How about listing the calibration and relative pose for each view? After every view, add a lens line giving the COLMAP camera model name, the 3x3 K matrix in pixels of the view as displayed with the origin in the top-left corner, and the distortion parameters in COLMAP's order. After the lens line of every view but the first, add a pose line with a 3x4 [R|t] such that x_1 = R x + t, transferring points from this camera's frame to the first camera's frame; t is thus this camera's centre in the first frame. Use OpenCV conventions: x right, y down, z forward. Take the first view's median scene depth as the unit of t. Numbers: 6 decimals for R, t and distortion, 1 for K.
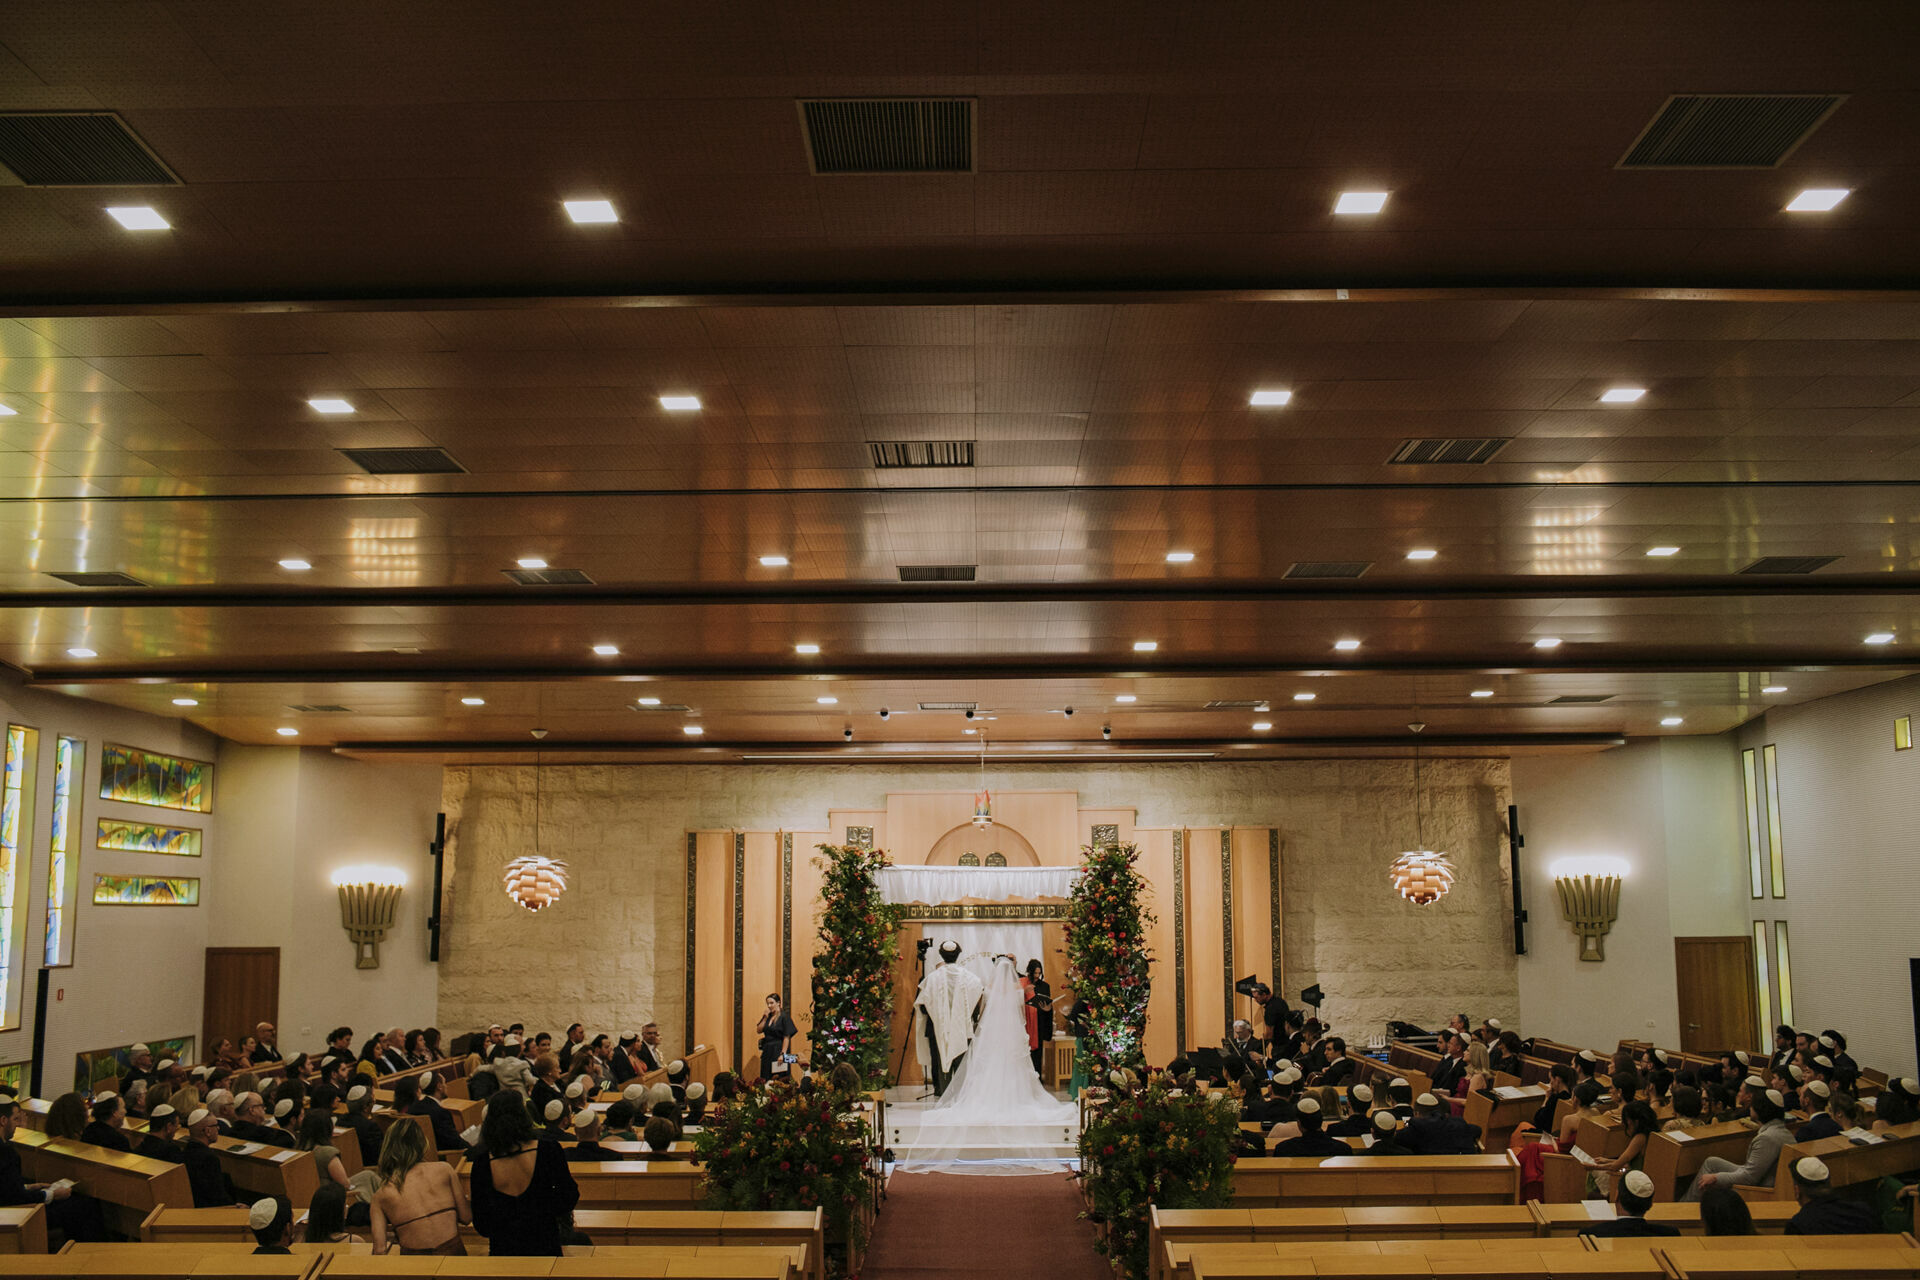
lens RADIAL K [[1908.9, 0, 960.0], [0, 1908.9, 640.0], [0, 0, 1]] dist [-0.002987, 0.001338]
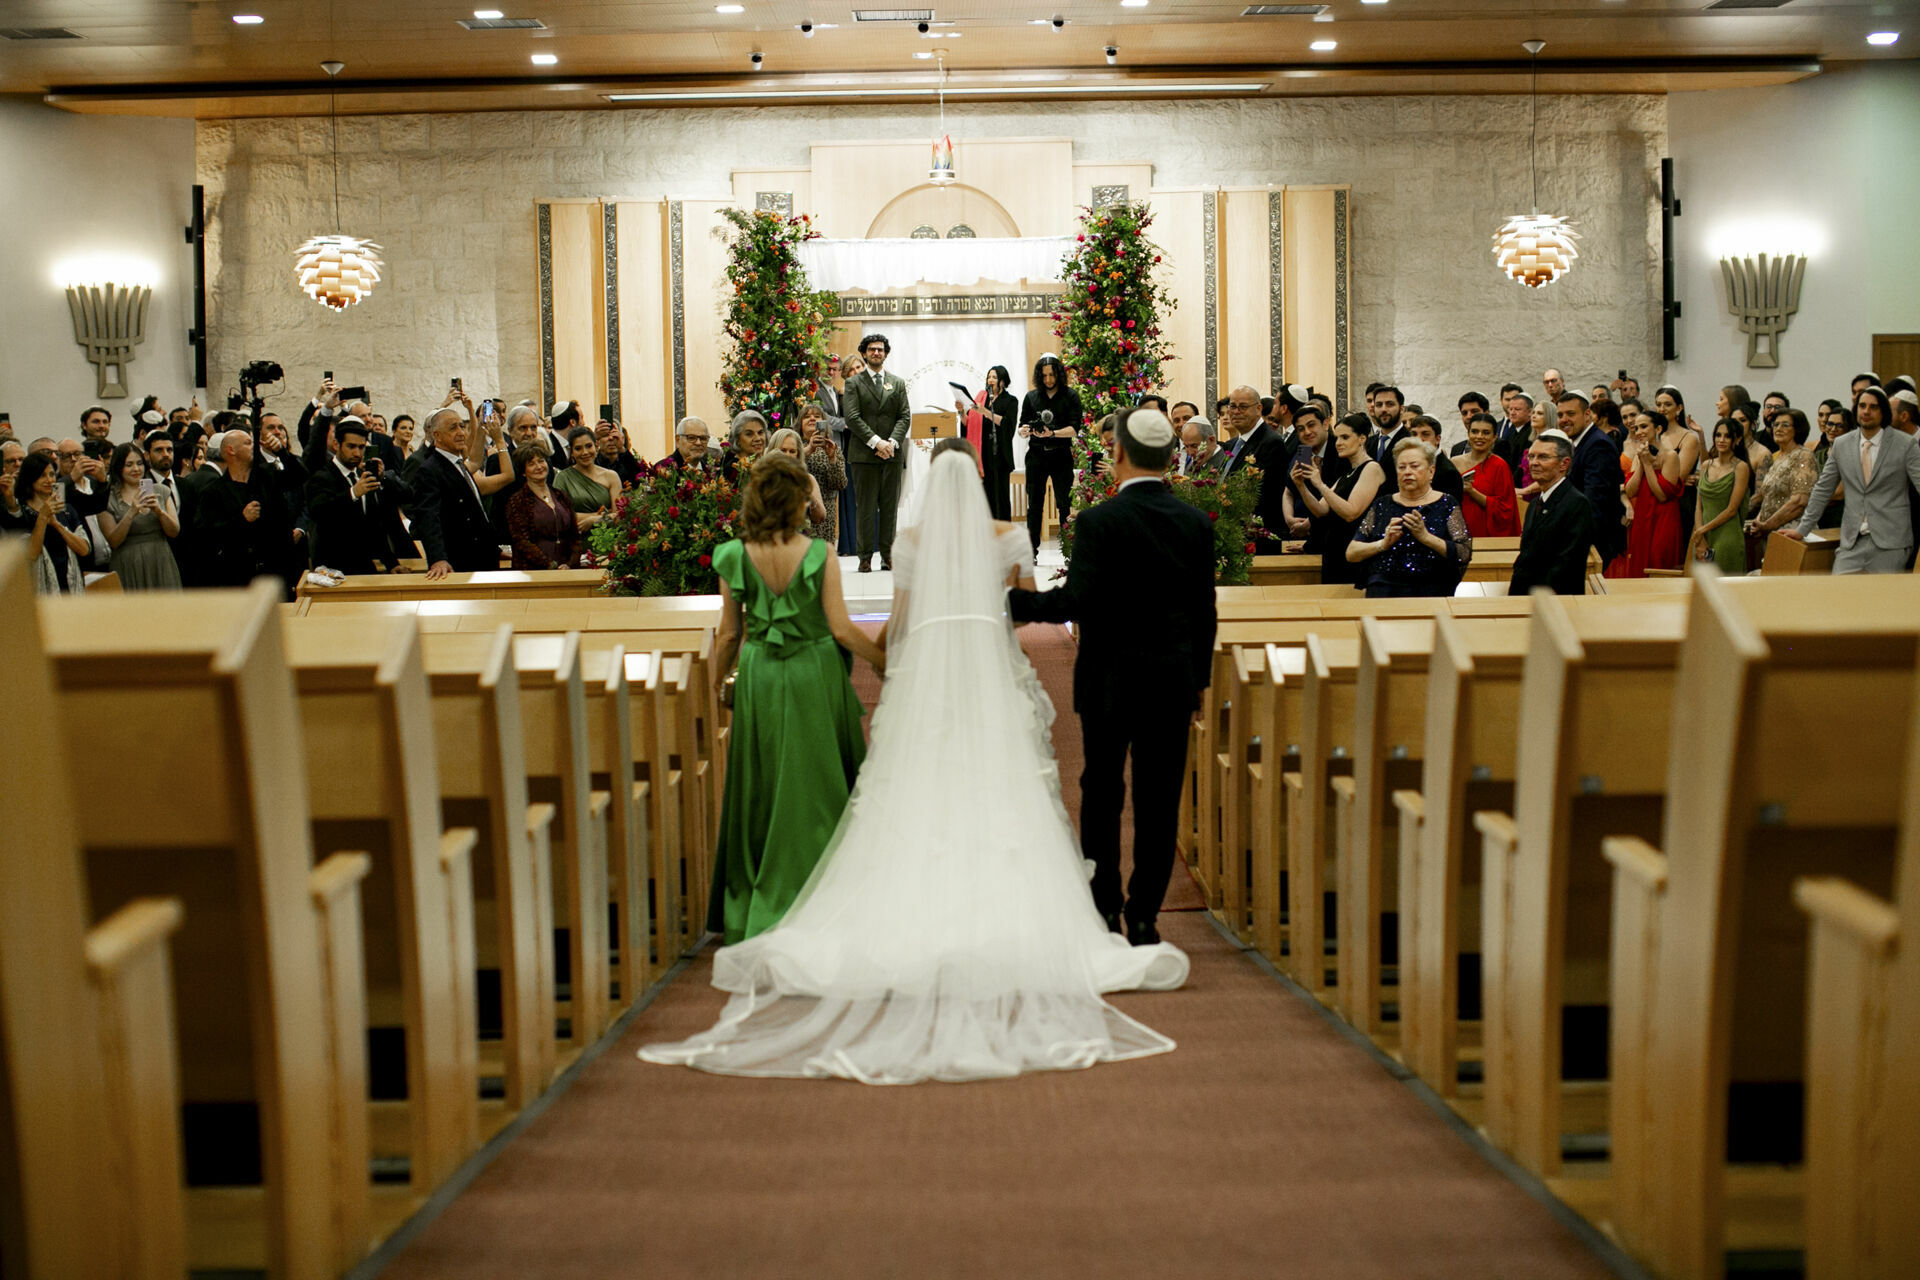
lens RADIAL K [[2888.2, 0, 960.0], [0, 2888.2, 640.0], [0, 0, 1]] dist [-0.186667, 0.626457]
pose [[0.999791, -0.013450, 0.015377, -0.000774], [0.009529, 0.972827, 0.231336, 0.011015], [-0.018071, -0.231141, 0.972752, -0.106607]]
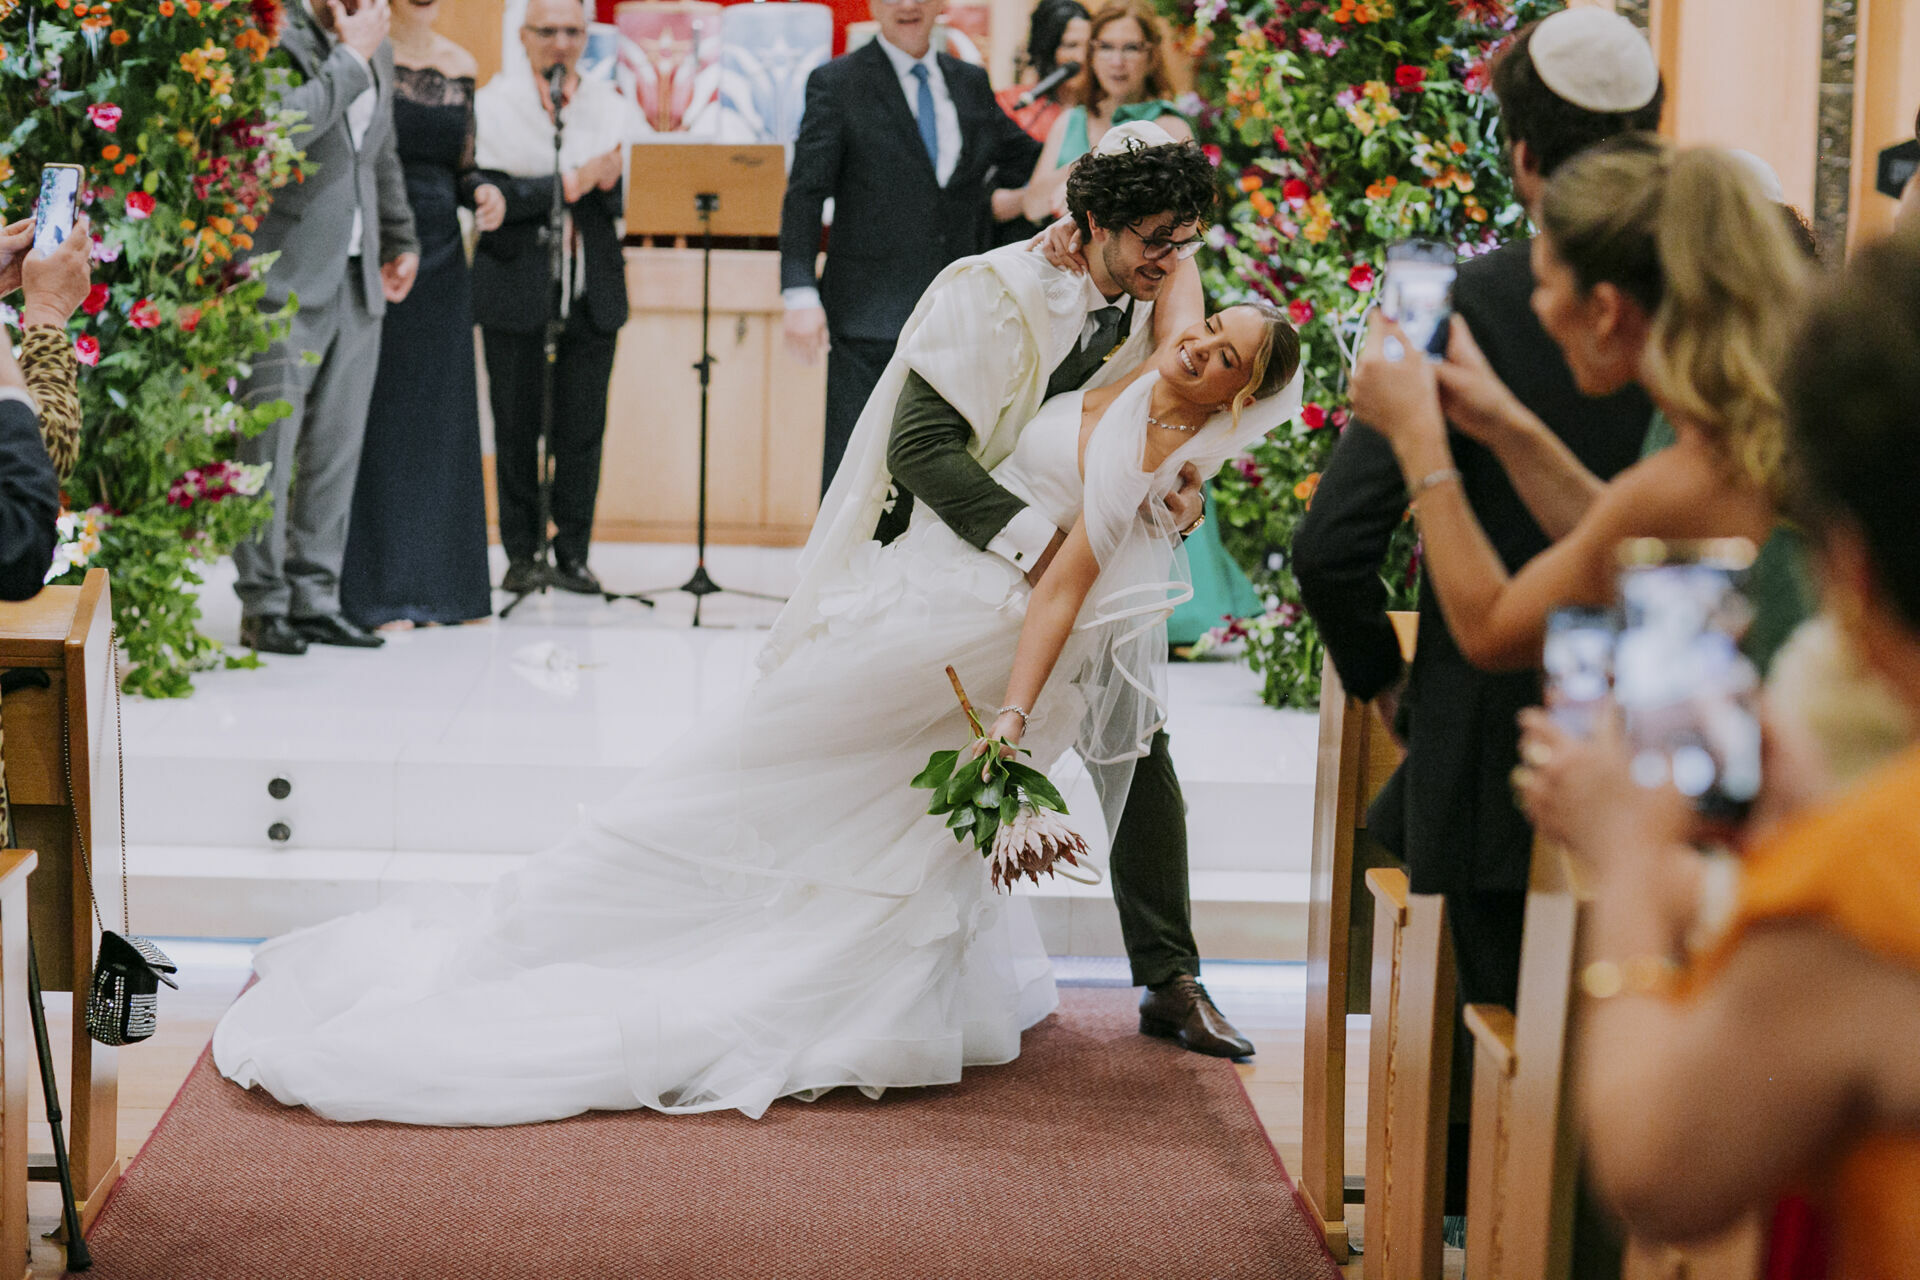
lens RADIAL K [[4765.4, 0, 960.0], [0, 4765.4, 640.0], [0, 0, 1]] dist [-0.051548, -0.172760]
pose [[0.997403, 0.027248, 0.066662, 0.000996], [-0.042494, 0.970012, 0.239312, 0.102131], [-0.058142, -0.241523, 0.968652, 0.431642]]
